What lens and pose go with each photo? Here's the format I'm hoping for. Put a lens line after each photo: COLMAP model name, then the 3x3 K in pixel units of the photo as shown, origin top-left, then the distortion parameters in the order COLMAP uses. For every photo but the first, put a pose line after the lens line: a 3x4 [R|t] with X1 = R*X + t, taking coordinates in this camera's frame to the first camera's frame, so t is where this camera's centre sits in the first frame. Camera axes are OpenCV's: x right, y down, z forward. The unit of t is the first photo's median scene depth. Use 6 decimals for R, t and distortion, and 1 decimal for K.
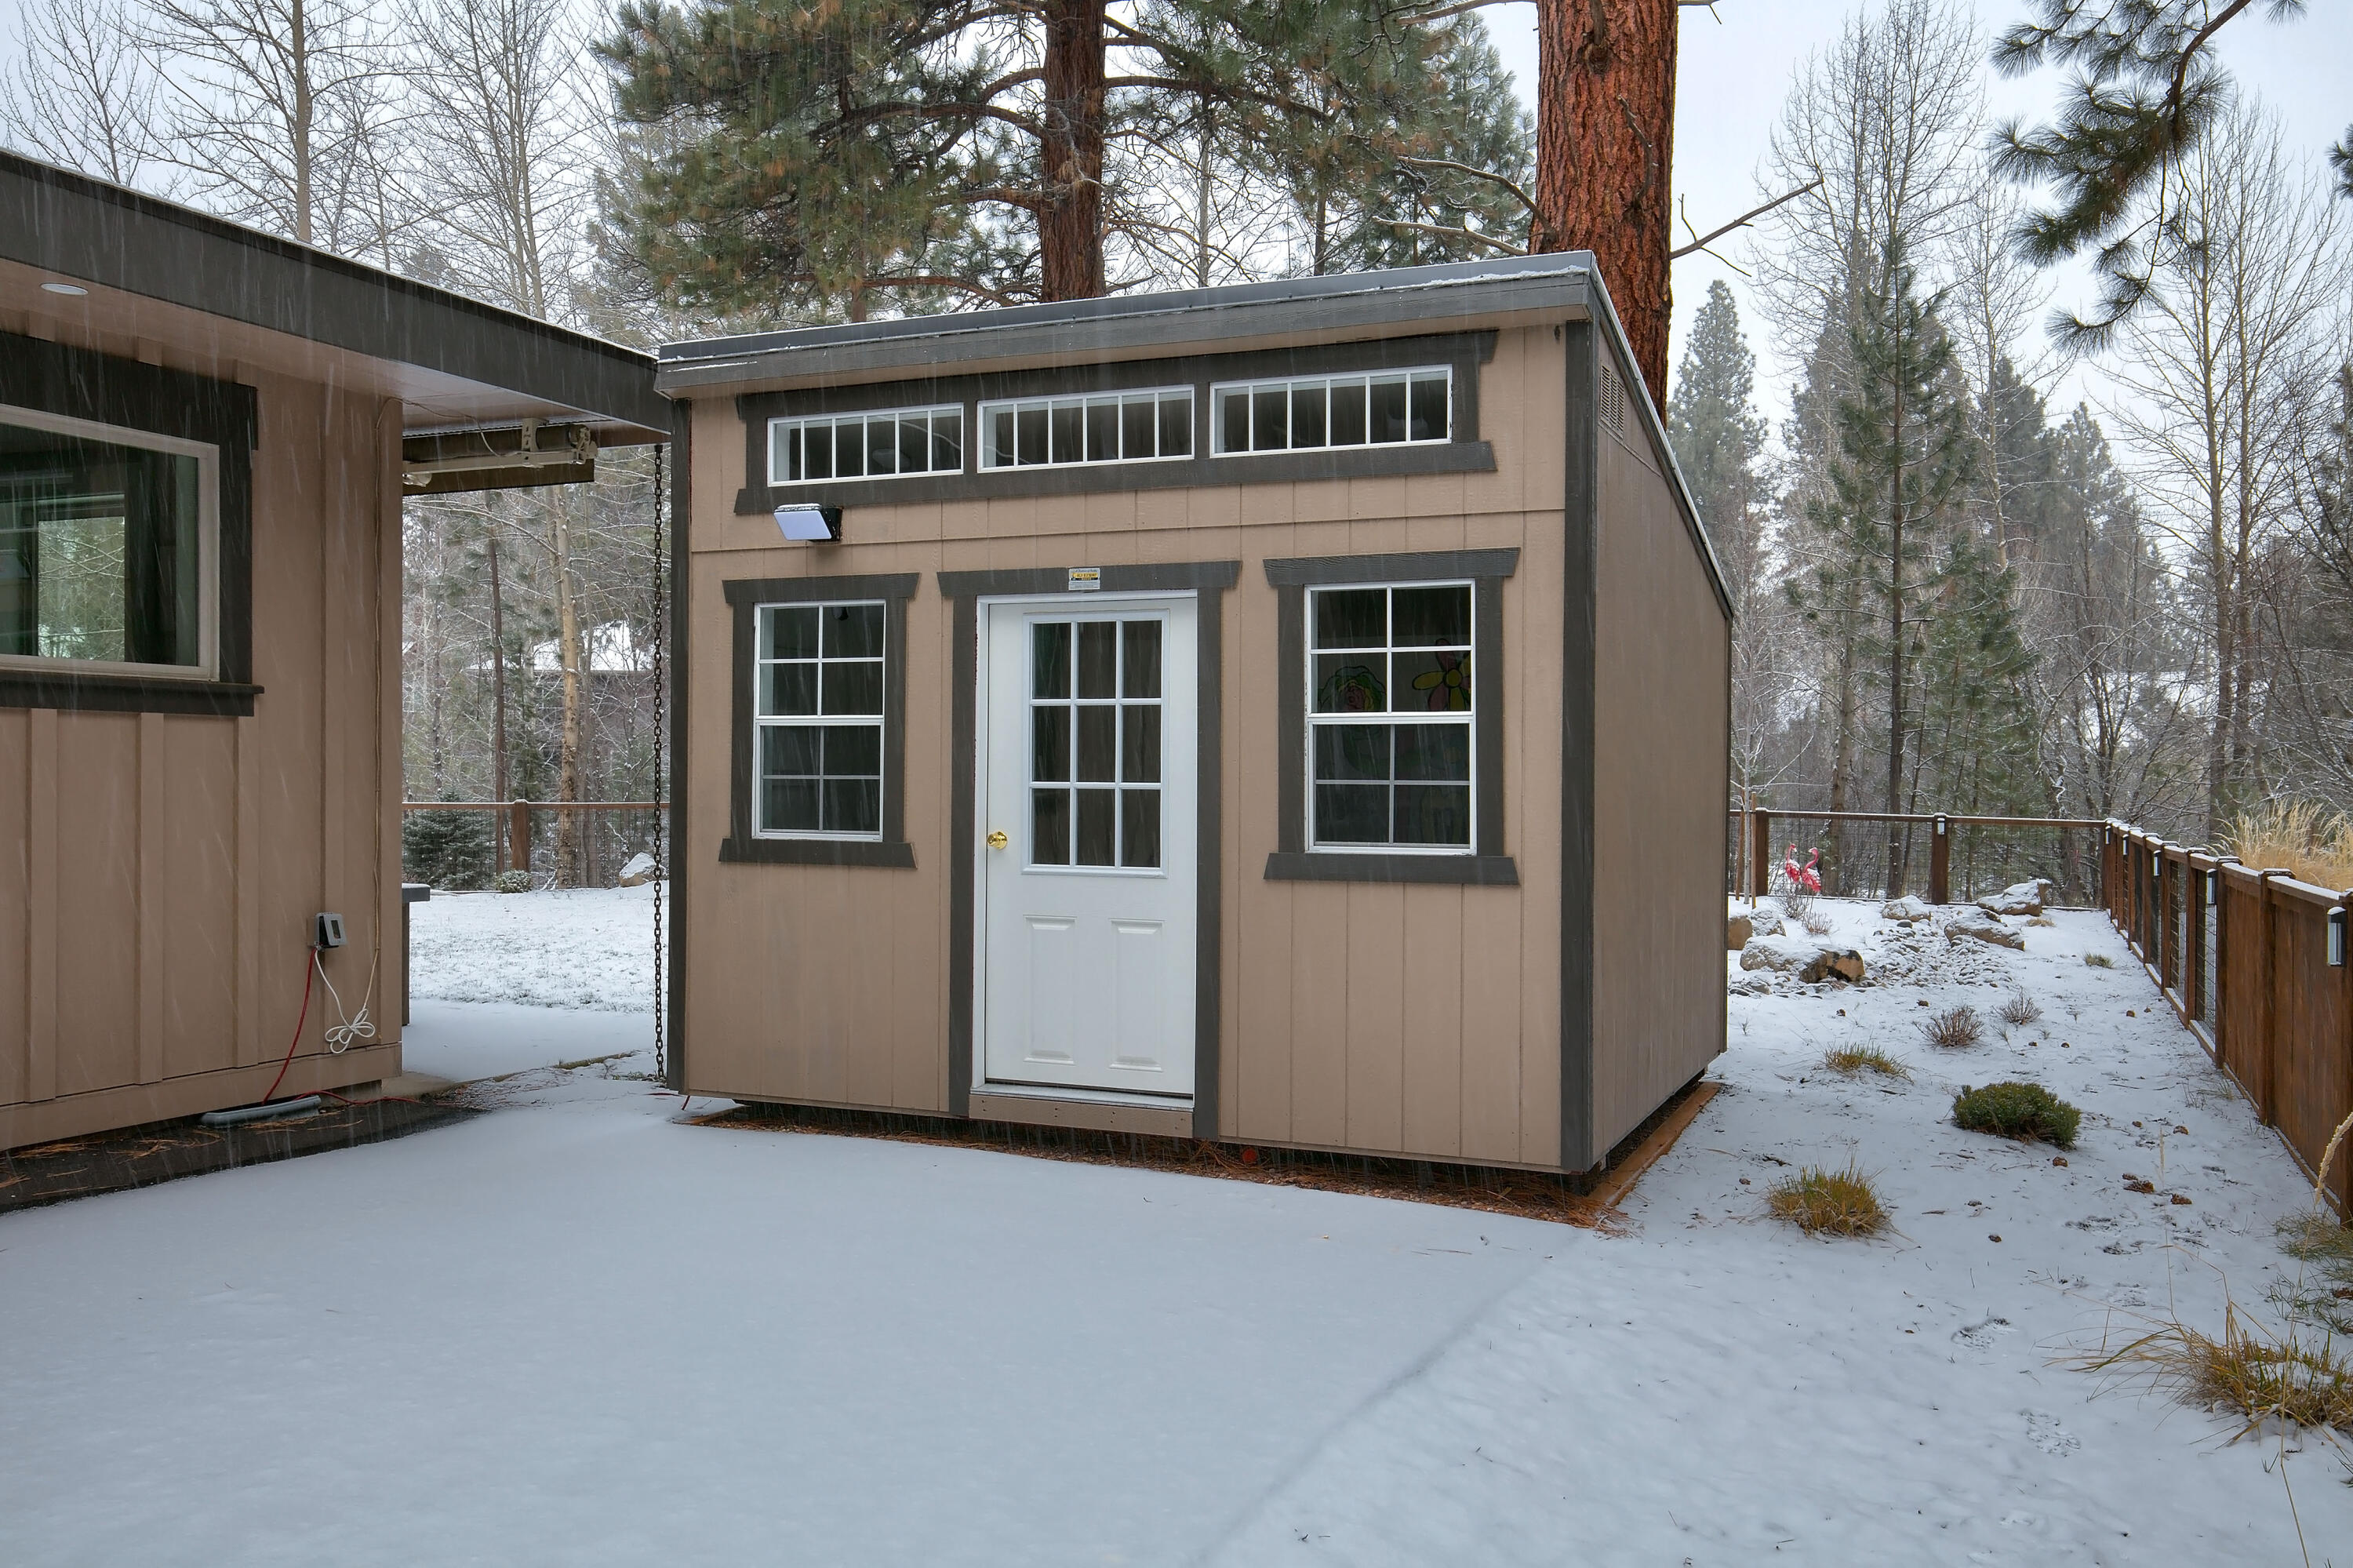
lens RADIAL K [[1927.0, 0, 1176.5], [0, 1927.0, 784.0], [0, 0, 1]] dist [0.007386, 0.004990]
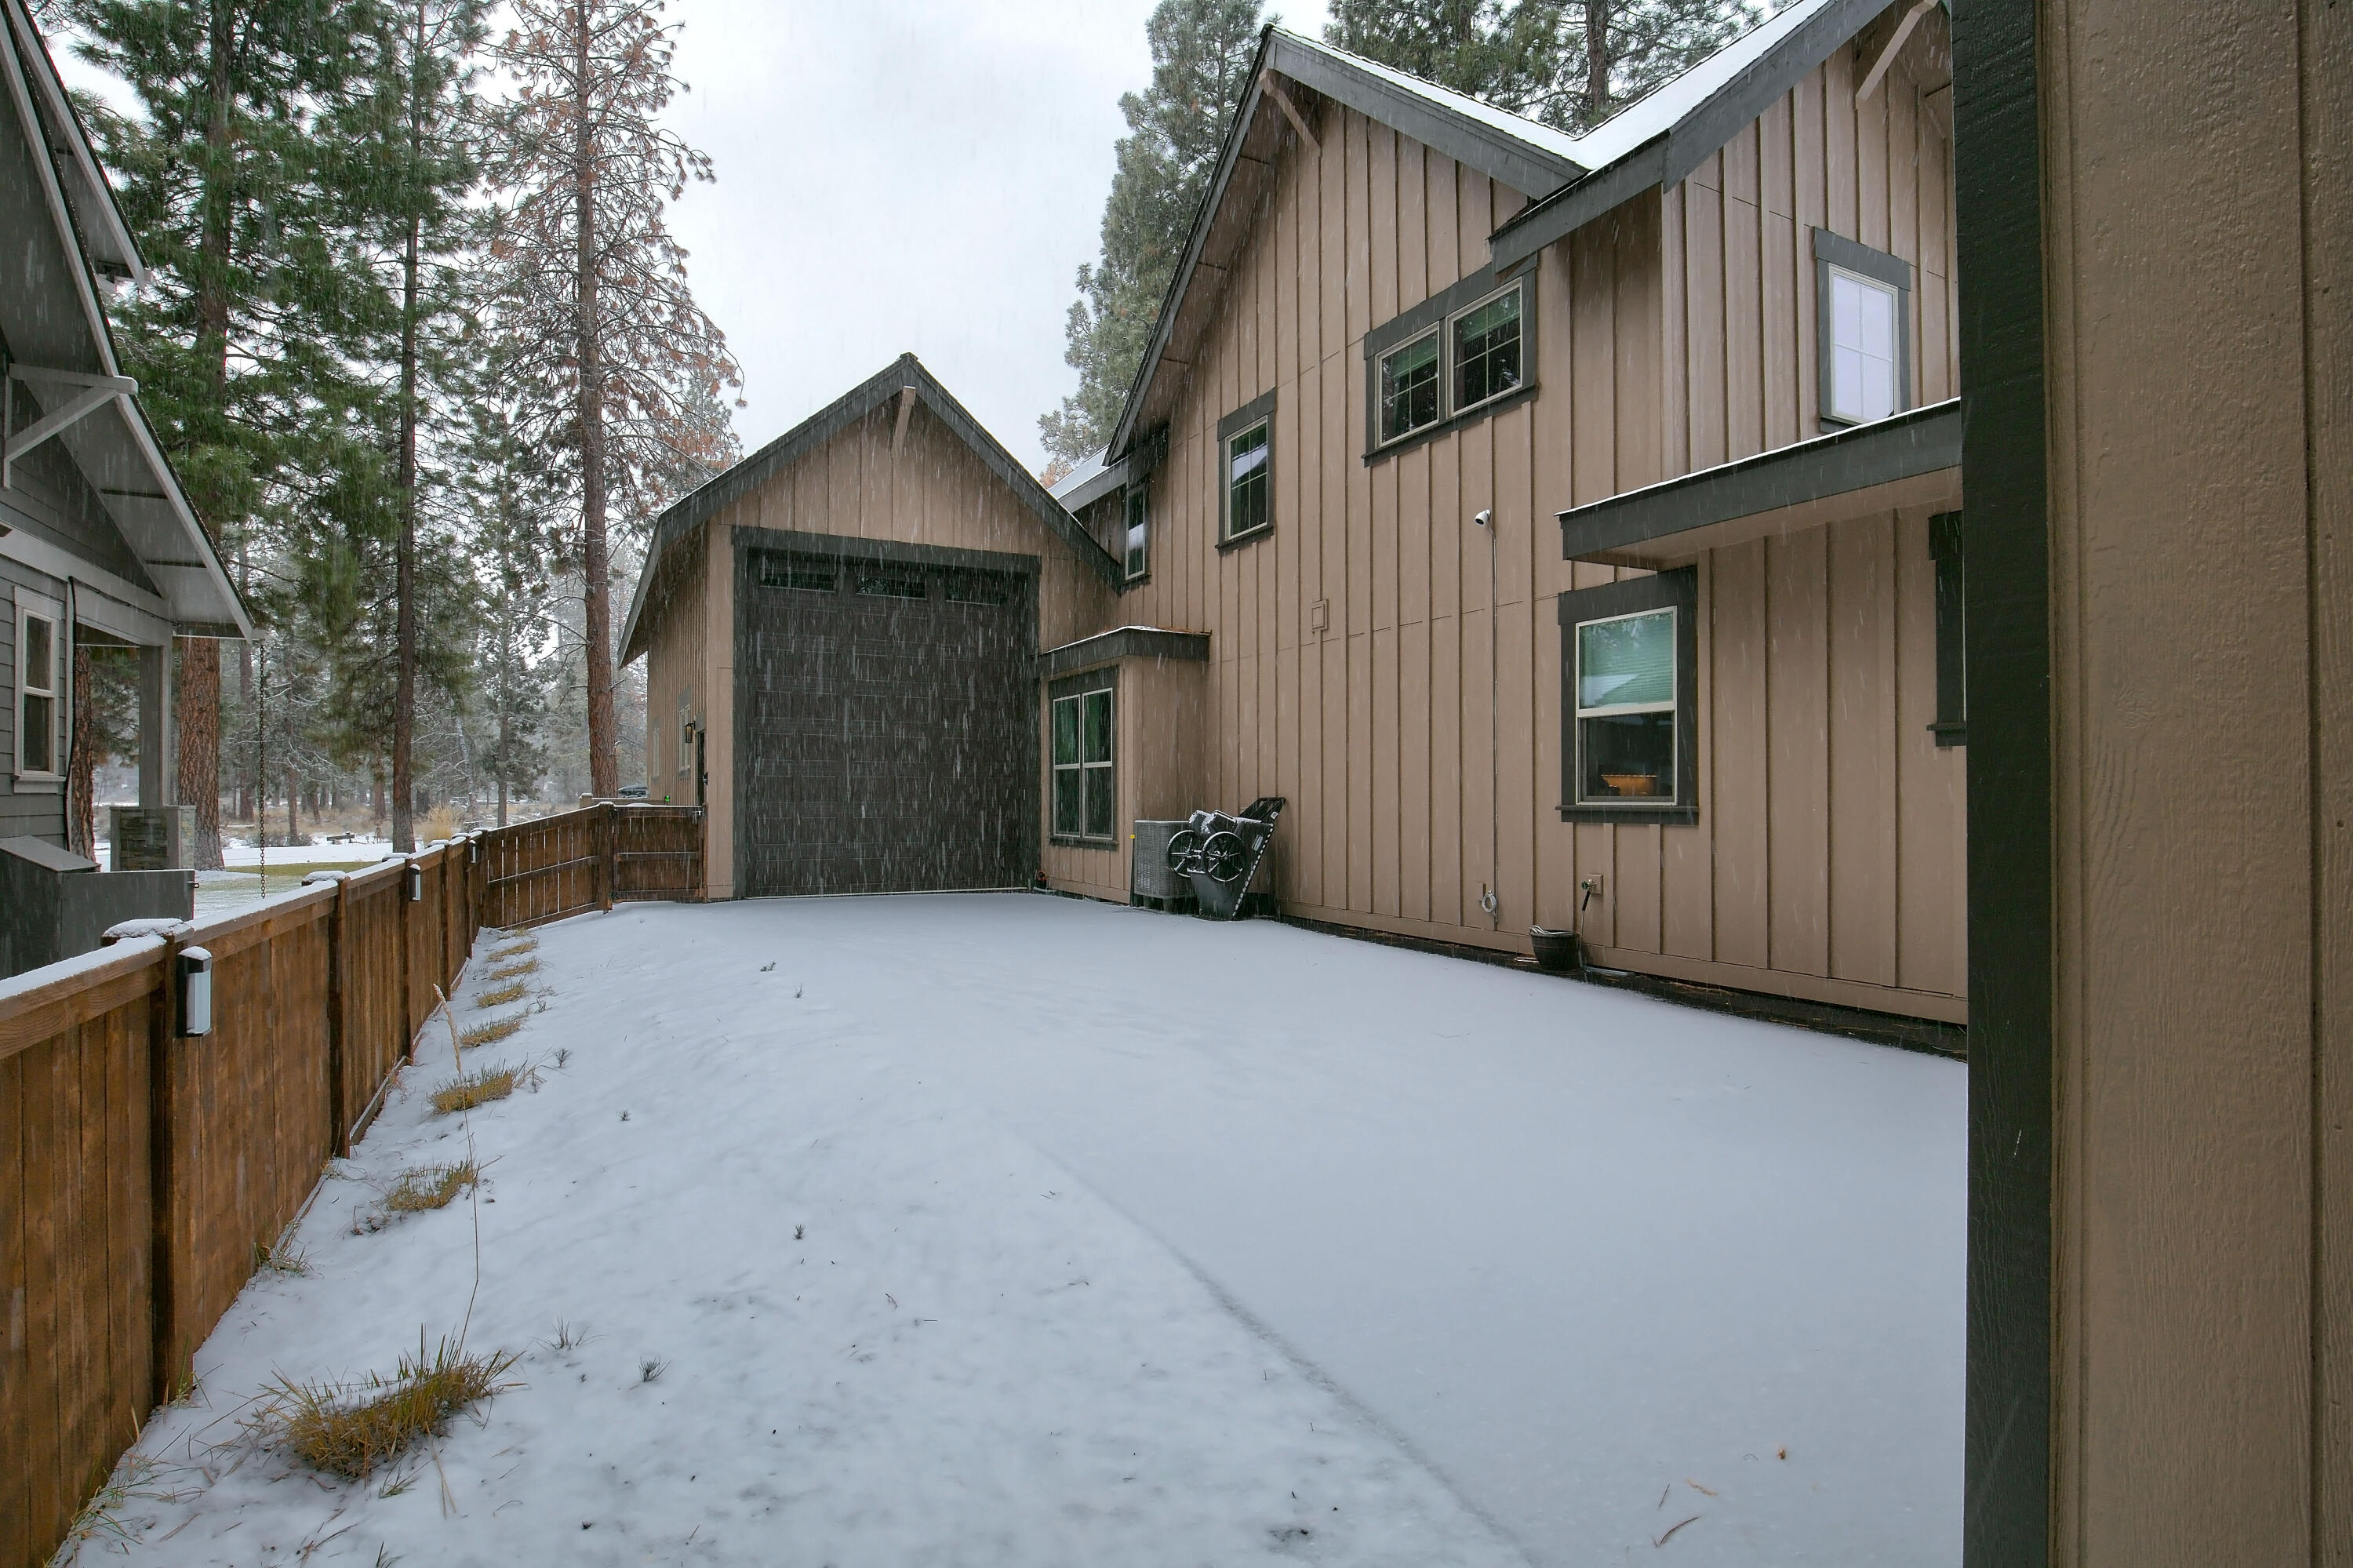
lens RADIAL K [[1080.2, 0, 1176.5], [0, 1080.2, 784.0], [0, 0, 1]] dist [-0.001797, -0.000256]
pose [[-0.598054, -0.005772, -0.801435, 0.636079], [-0.004125, 0.999983, -0.004123, 0.005030], [0.801445, 0.000840, -0.598068, 1.328942]]
